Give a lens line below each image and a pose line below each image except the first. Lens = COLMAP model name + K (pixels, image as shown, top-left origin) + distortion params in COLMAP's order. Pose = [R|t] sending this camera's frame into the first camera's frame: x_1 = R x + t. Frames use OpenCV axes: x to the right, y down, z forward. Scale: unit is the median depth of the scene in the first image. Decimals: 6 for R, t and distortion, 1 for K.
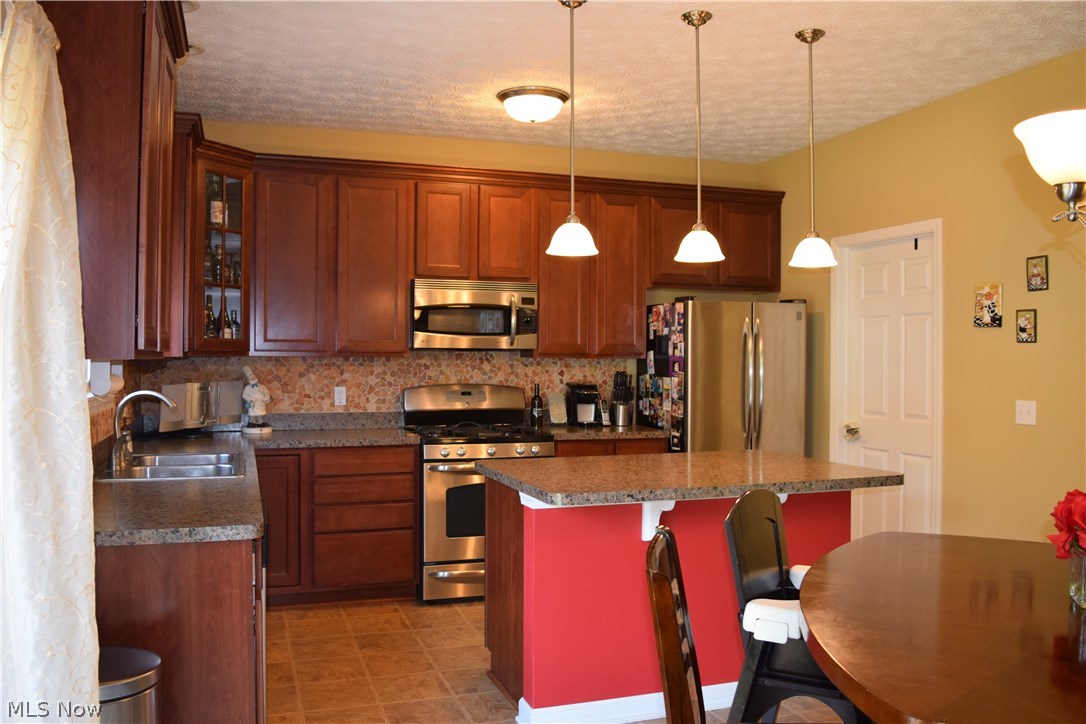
lens RADIAL K [[911.9, 0, 544.3], [0, 911.9, 363.3], [0, 0, 1]] dist [-0.080292, 0.003953]
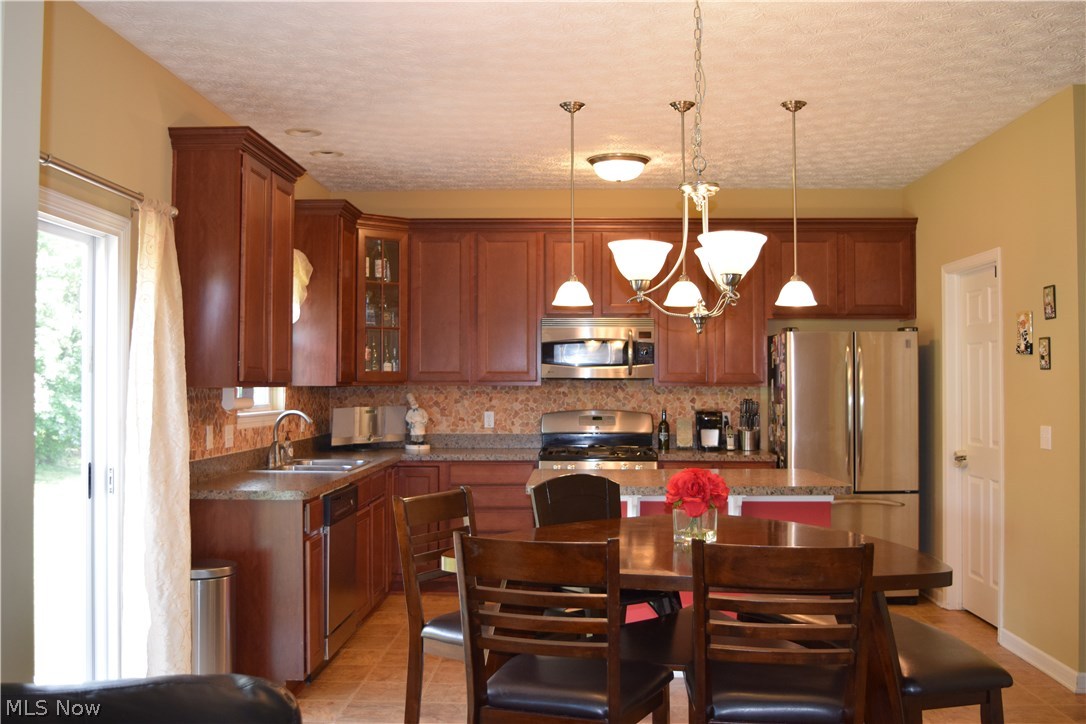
lens RADIAL K [[1120.9, 0, 542.3], [0, 1120.9, 364.2], [0, 0, 1]] dist [-0.025091, 0.000000]
pose [[0.933460, -0.010139, -0.358538, 0.355673], [0.000646, 0.999646, -0.026588, 0.003526], [0.358681, 0.024587, 0.933136, -0.316665]]
